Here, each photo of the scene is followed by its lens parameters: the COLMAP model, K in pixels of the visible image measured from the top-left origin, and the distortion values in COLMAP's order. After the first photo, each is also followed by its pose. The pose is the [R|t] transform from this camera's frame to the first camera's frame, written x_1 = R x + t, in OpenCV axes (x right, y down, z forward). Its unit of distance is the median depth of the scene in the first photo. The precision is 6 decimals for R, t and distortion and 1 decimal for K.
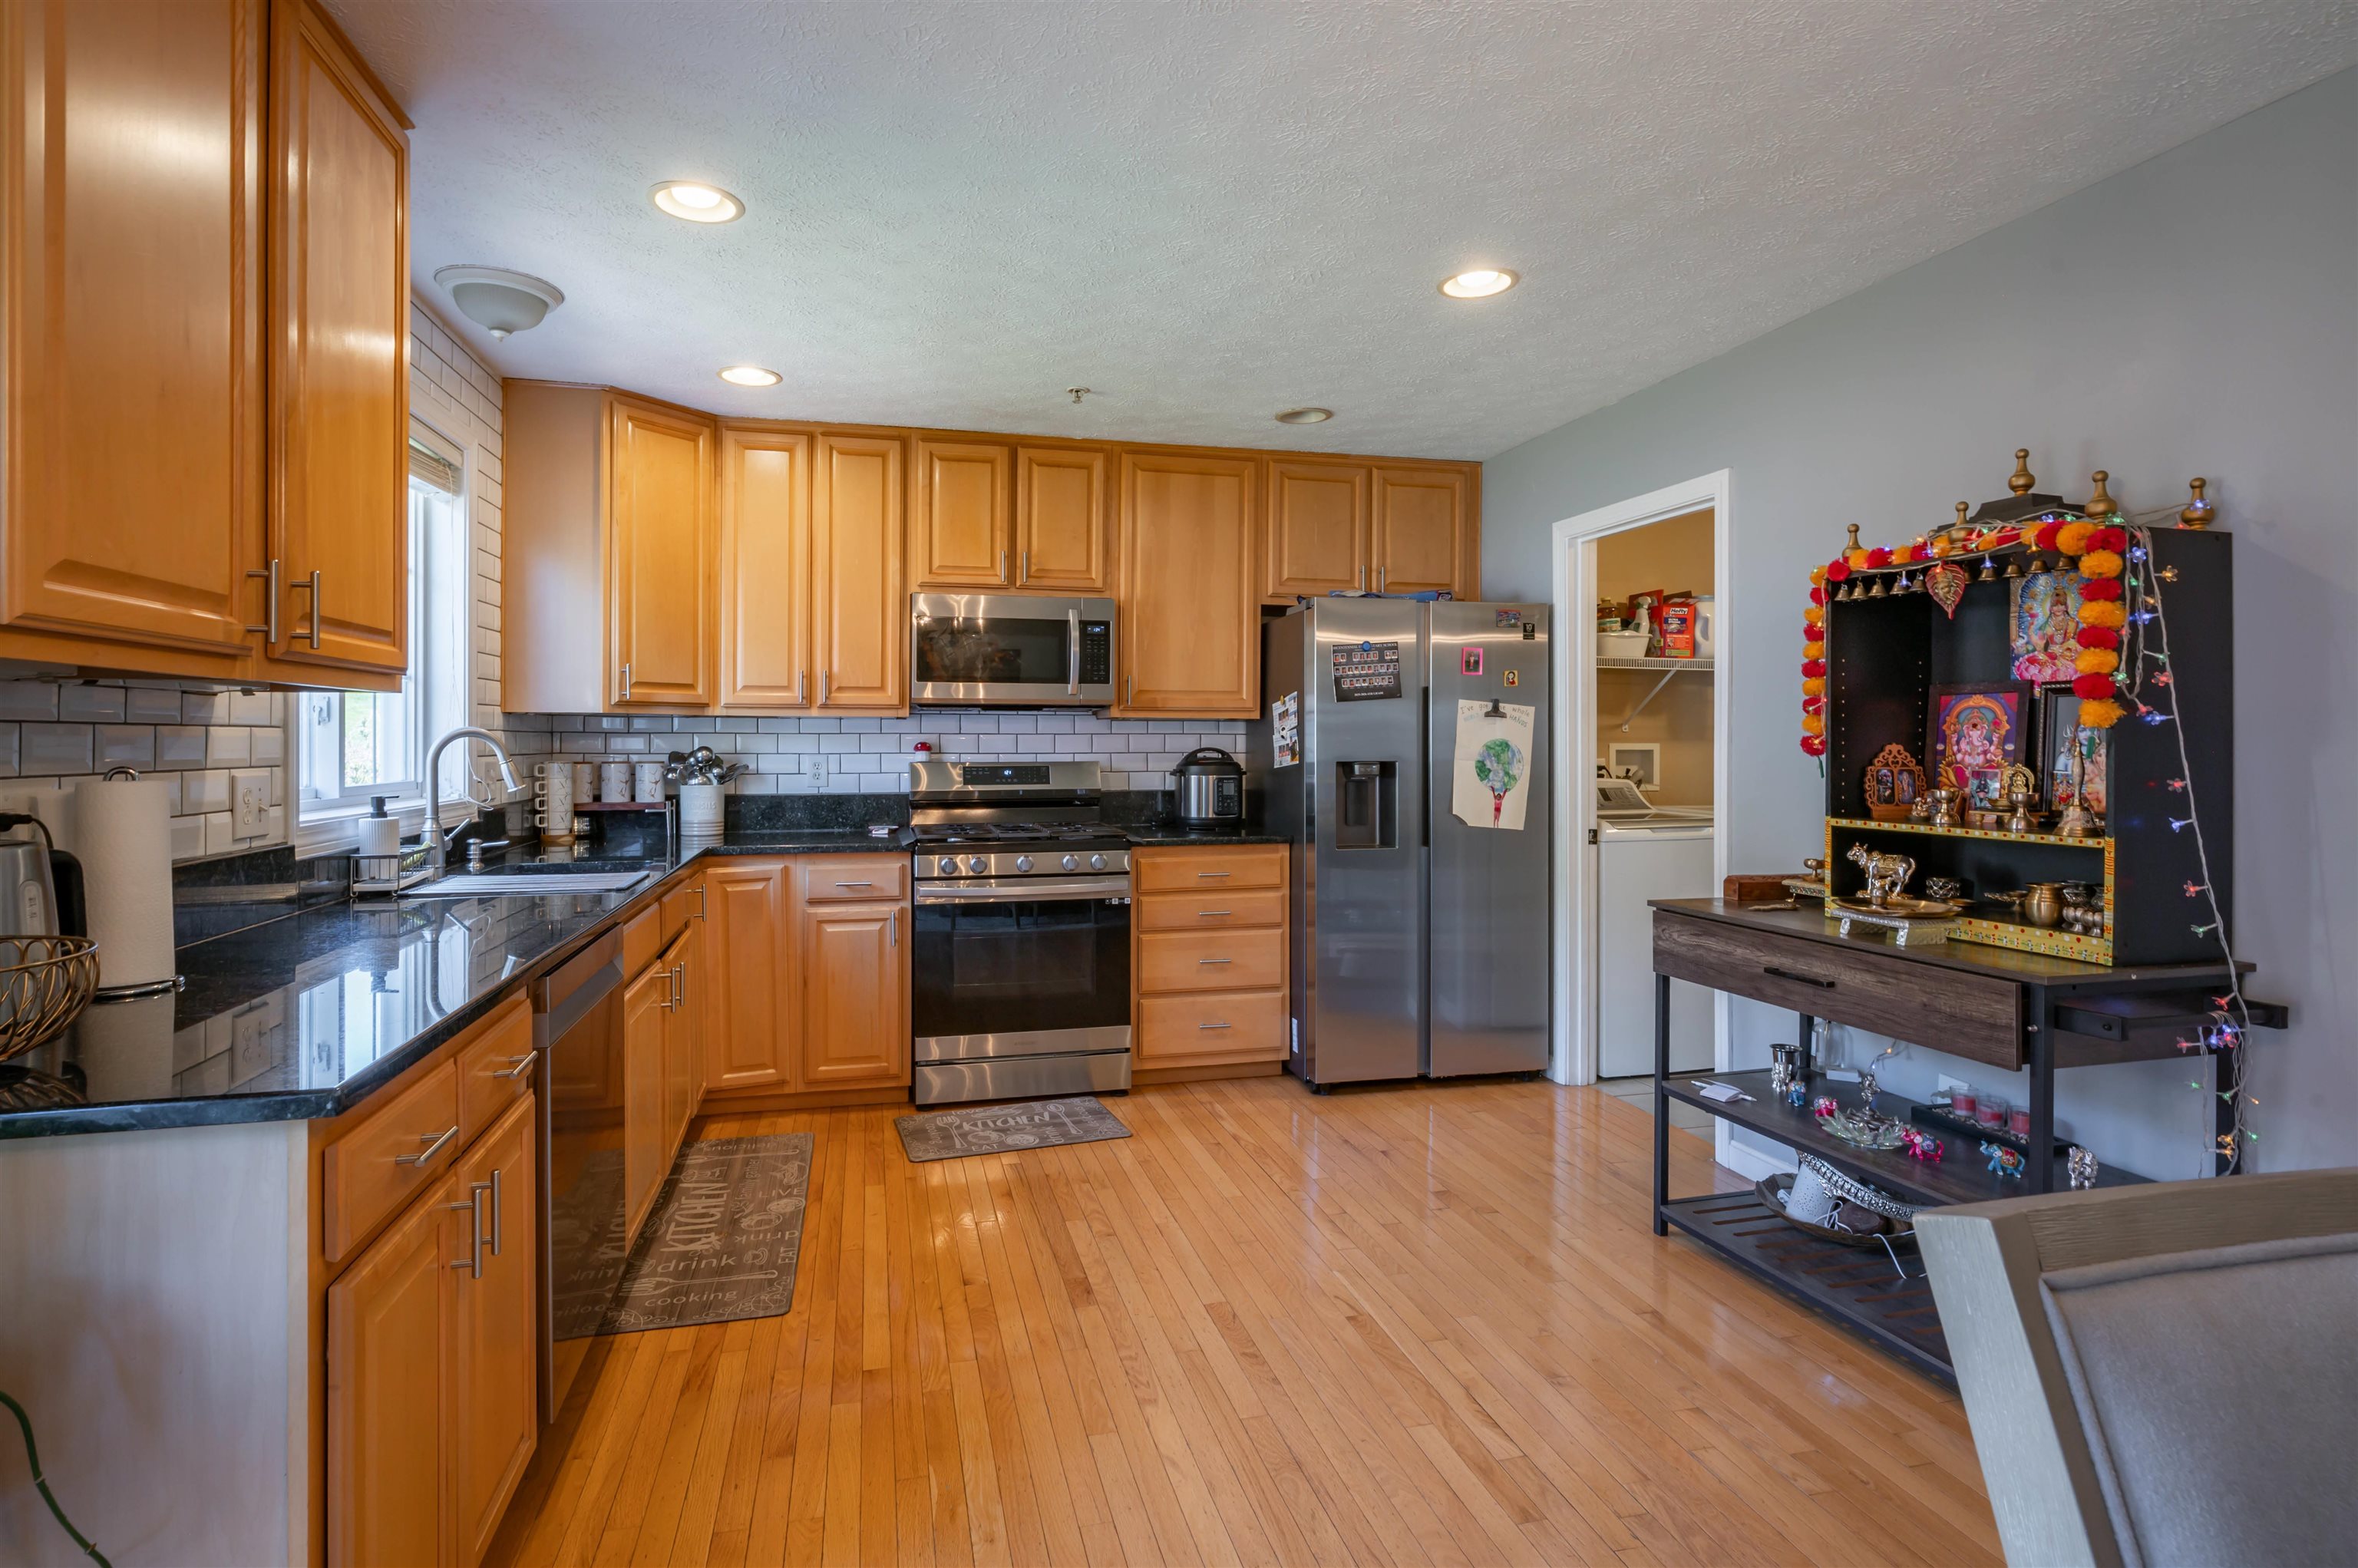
lens RADIAL K [[1169.3, 0, 1154.6], [0, 1169.3, 749.0], [0, 0, 1]] dist [-0.005159, 0.004666]
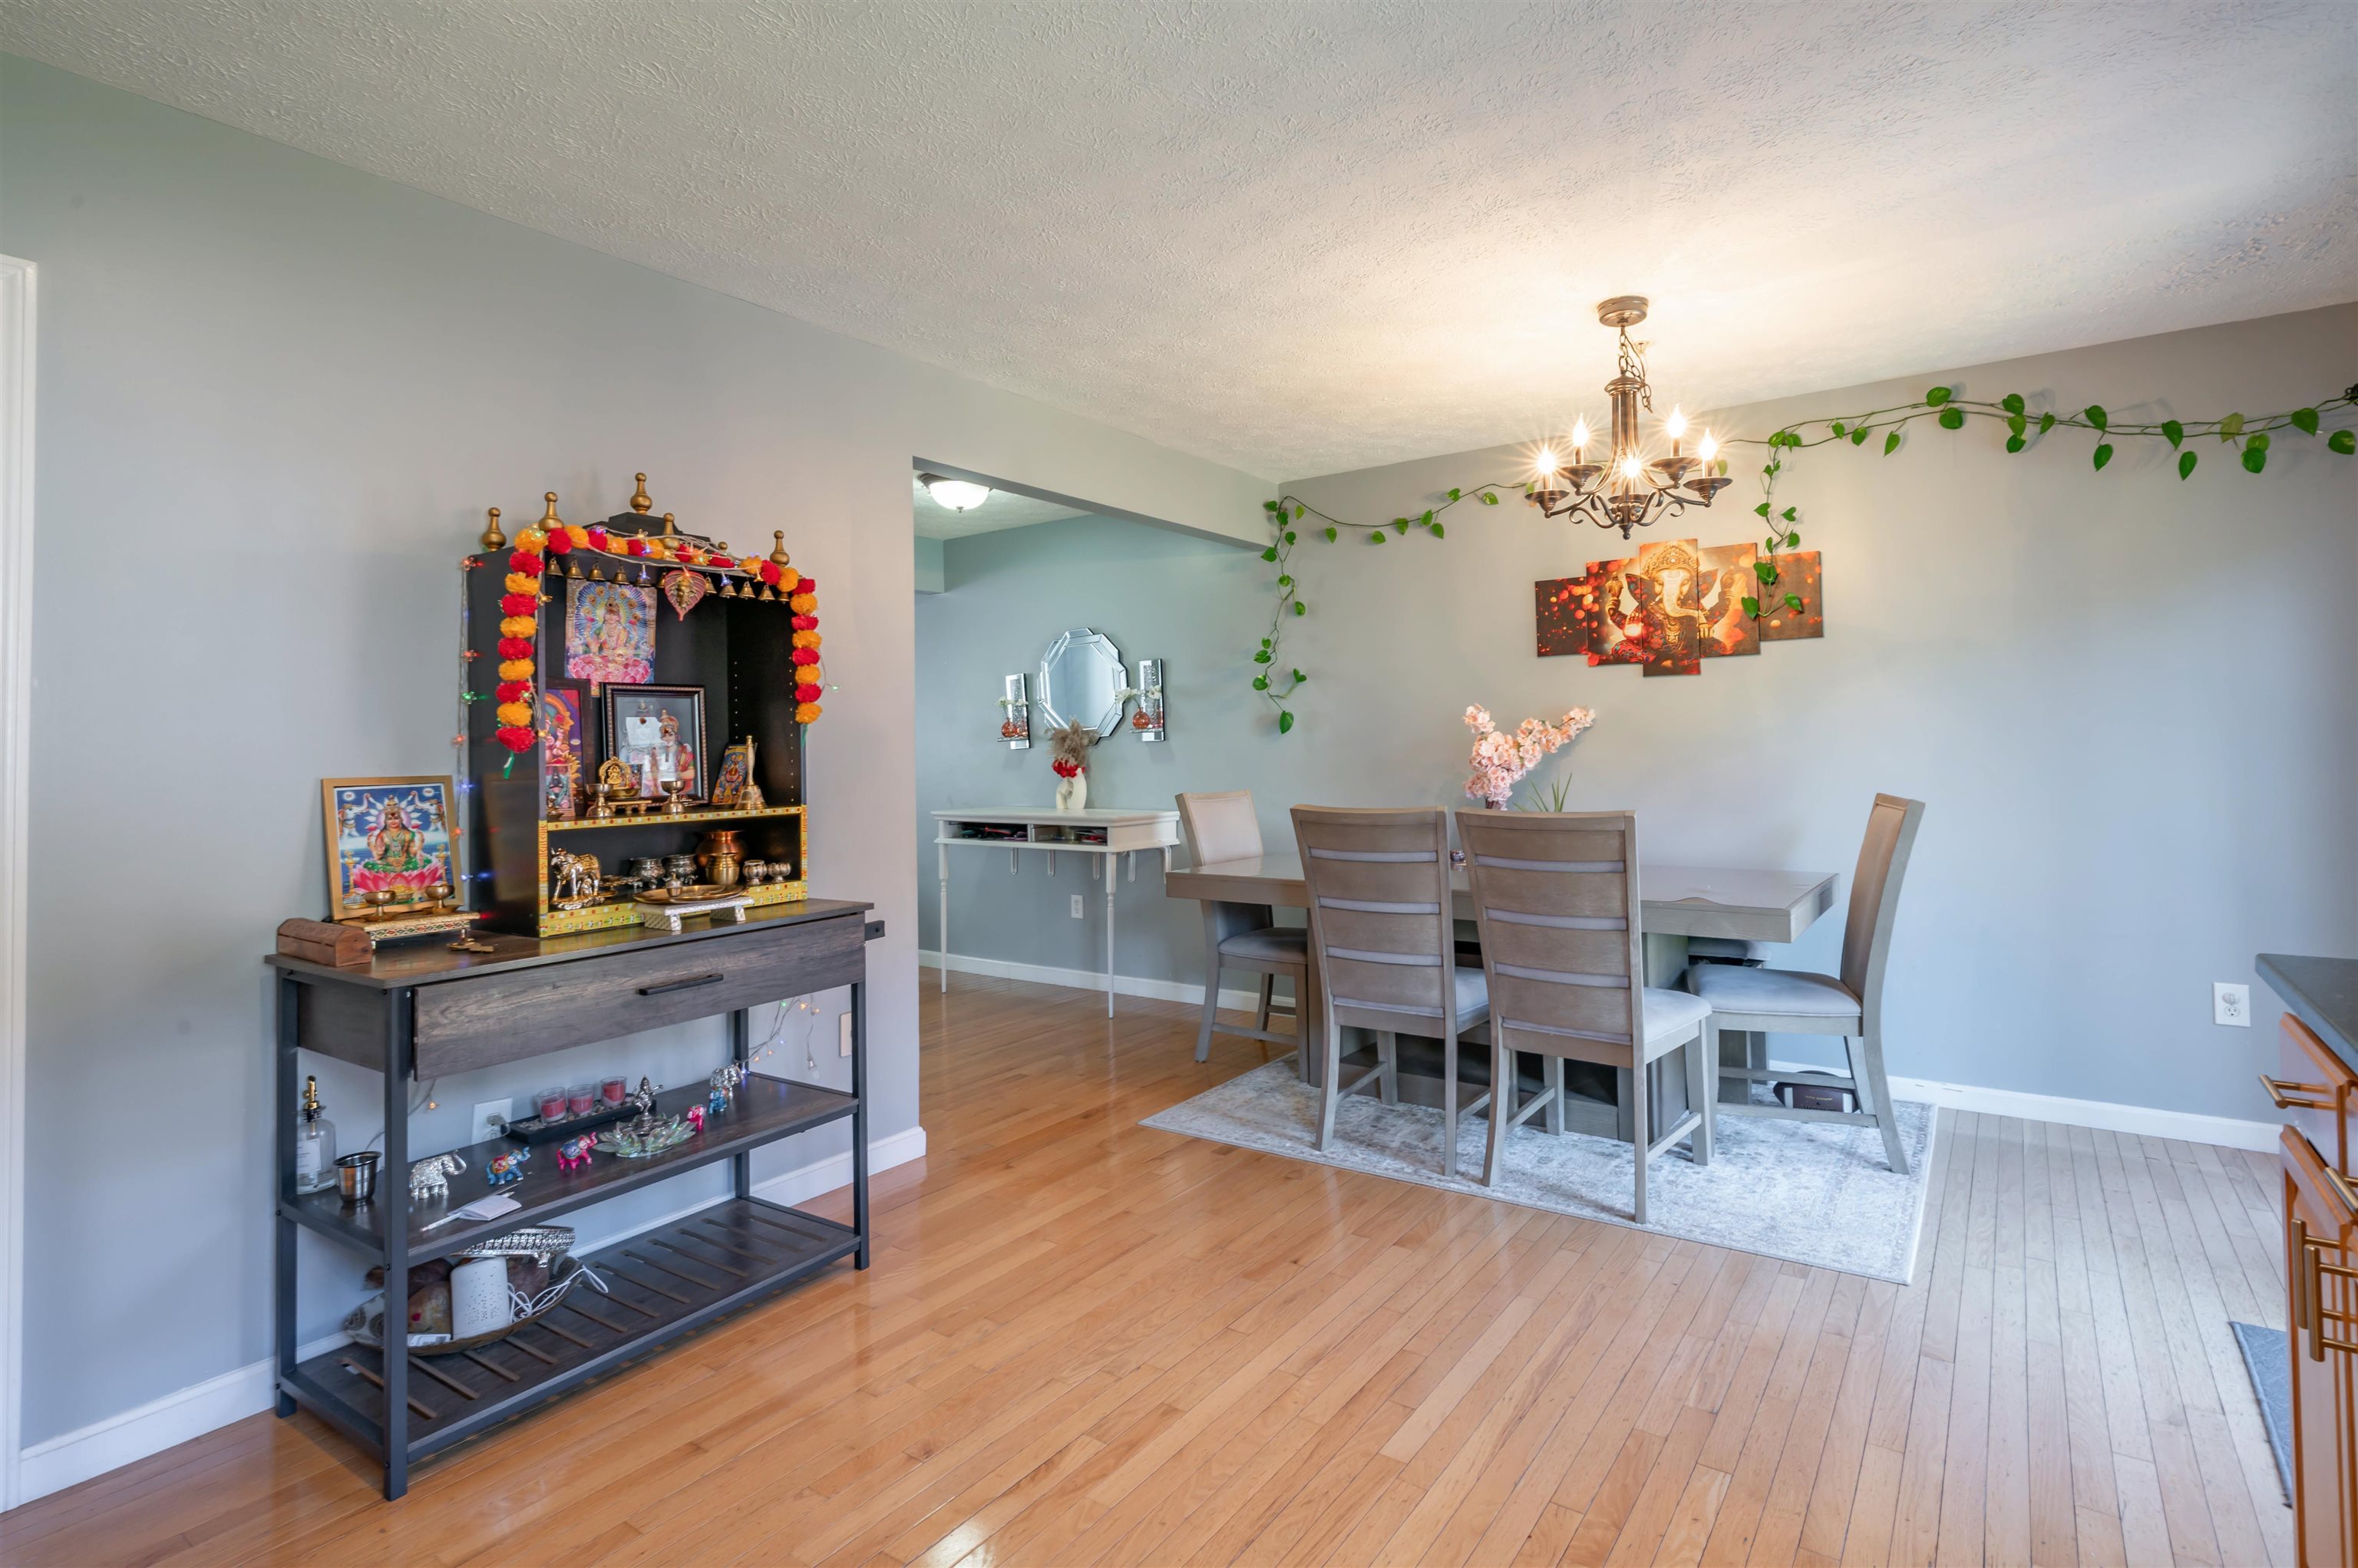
lens RADIAL K [[1169.3, 0, 1212.5], [0, 1169.3, 714.2], [0, 0, 1]] dist [-0.005159, 0.004666]
pose [[-0.667142, 0.029494, 0.744347, -0.267698], [0.022216, 0.999559, -0.019695, 0.004307], [-0.744599, 0.003397, -0.667503, 0.813327]]
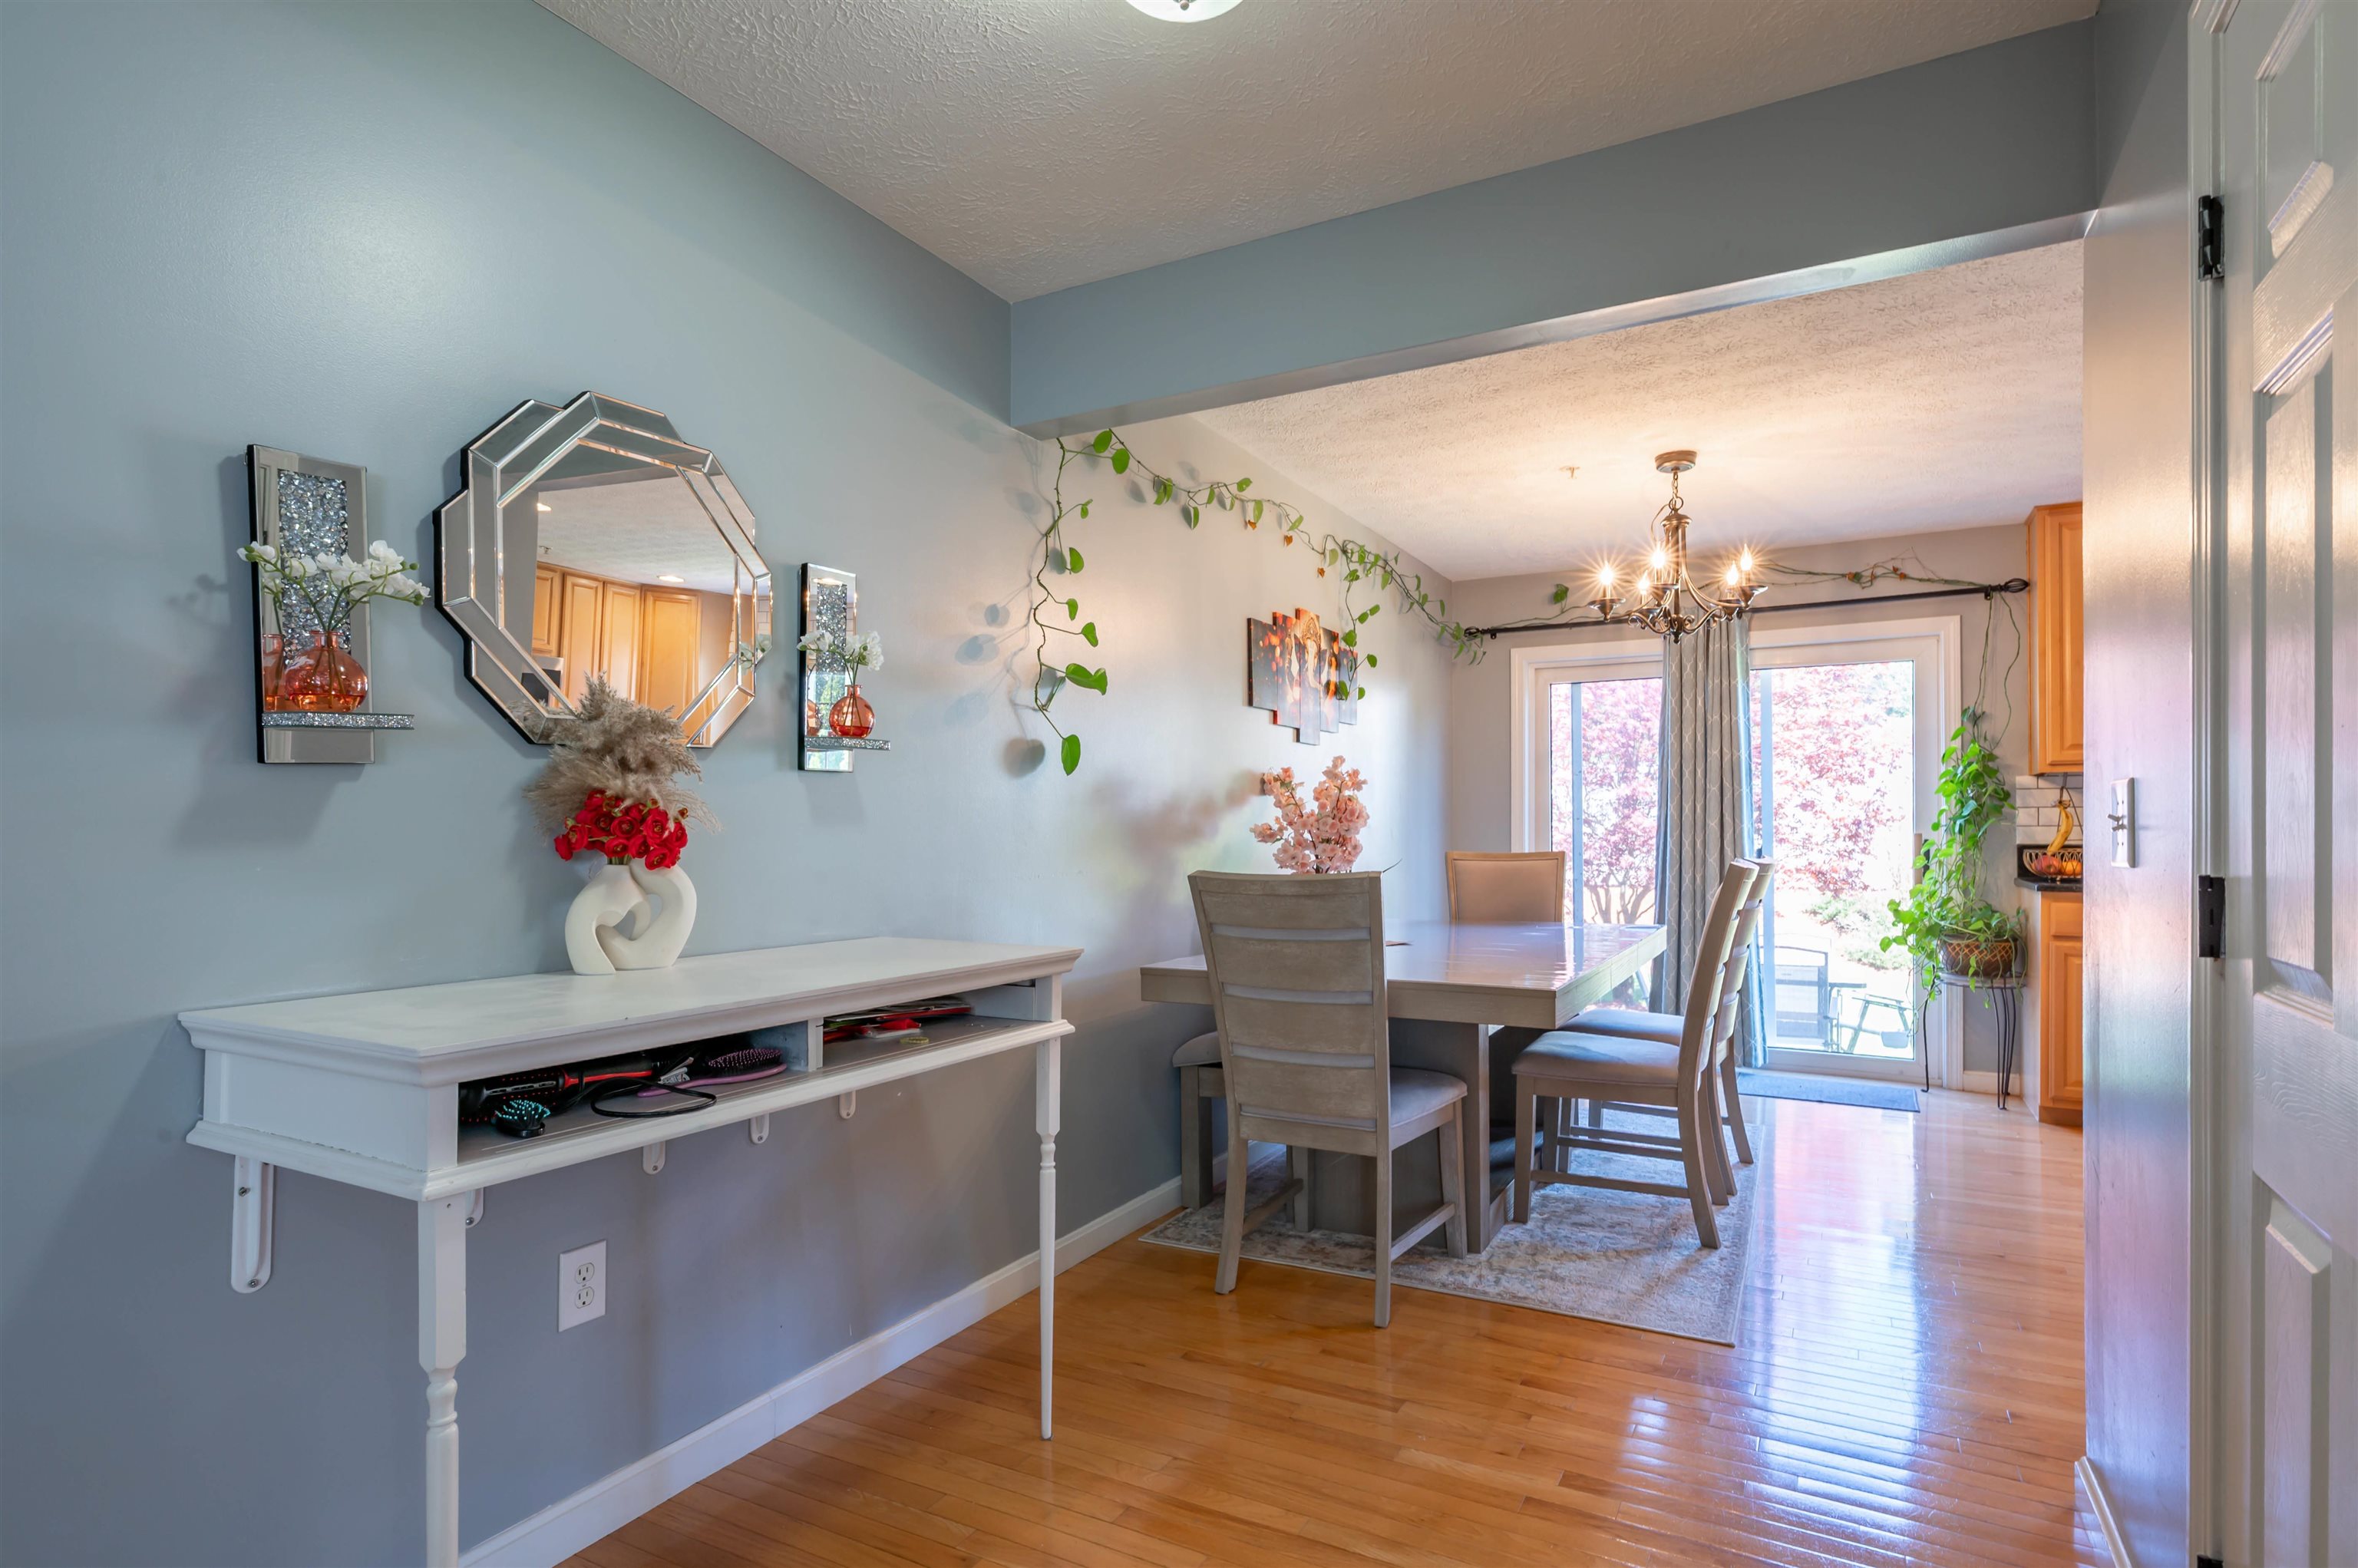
lens RADIAL K [[1169.3, 0, 1179.3], [0, 1169.3, 821.1], [0, 0, 1]] dist [-0.005159, 0.004666]
pose [[-0.679511, -0.004596, -0.733651, 1.125608], [-0.005371, 0.999985, -0.001290, 0.031337], [0.733645, 0.003063, -0.679526, 0.440544]]
